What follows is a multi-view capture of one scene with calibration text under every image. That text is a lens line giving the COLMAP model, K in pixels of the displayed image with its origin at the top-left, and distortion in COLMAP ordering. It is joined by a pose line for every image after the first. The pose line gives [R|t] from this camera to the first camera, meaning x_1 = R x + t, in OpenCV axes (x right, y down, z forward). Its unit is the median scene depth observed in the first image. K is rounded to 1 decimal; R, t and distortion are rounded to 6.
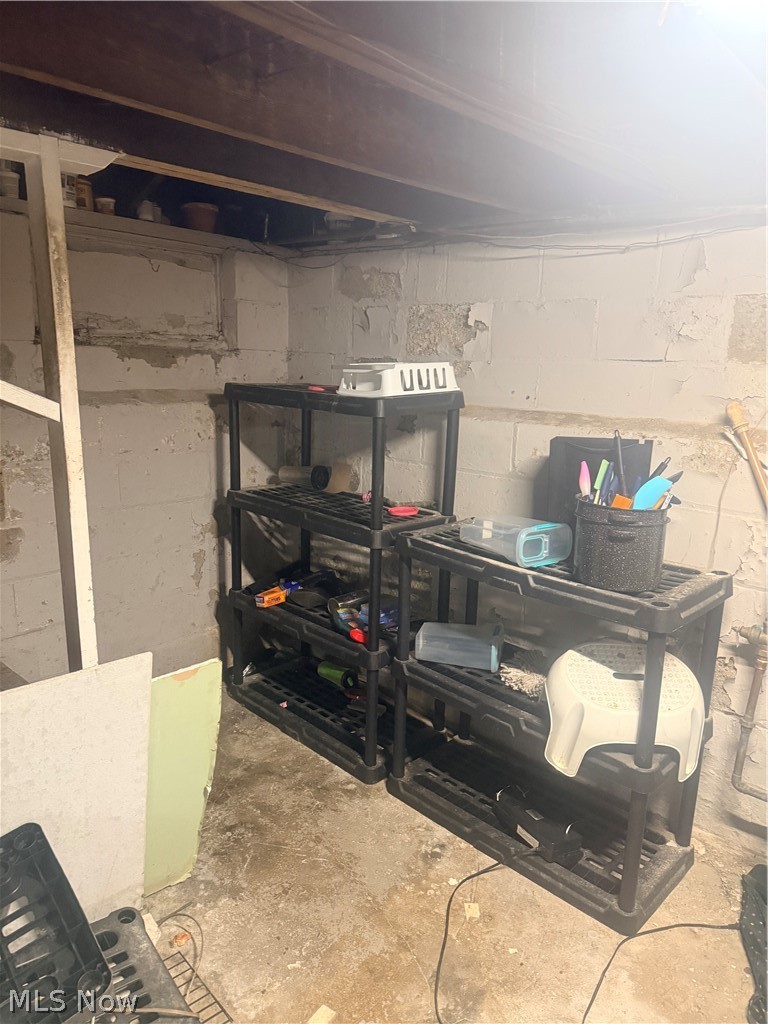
lens RADIAL K [[716.2, 0, 376.2], [0, 716.2, 509.6], [0, 0, 1]] dist [0.042112, -0.032906]
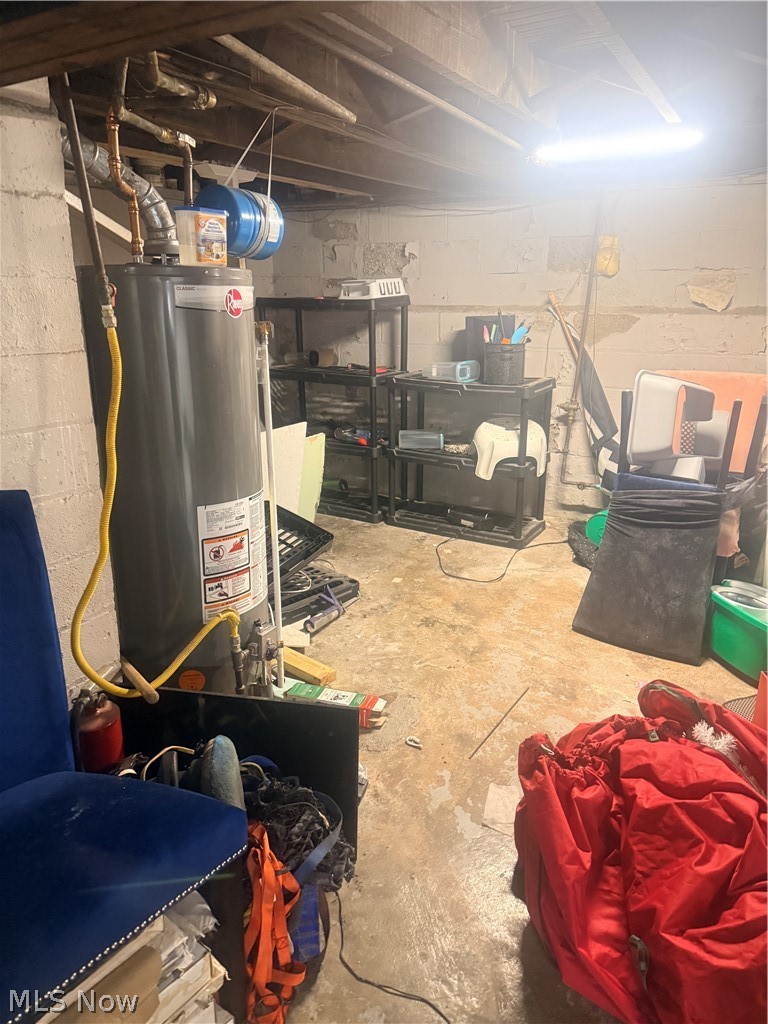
lens RADIAL K [[716.2, 0, 386.8], [0, 716.2, 517.5], [0, 0, 1]] dist [0.042112, -0.032906]
pose [[0.970274, -0.105540, 0.217782, -0.414077], [0.083282, 0.990548, 0.108987, 0.196689], [-0.227226, -0.087610, 0.969893, -0.820034]]
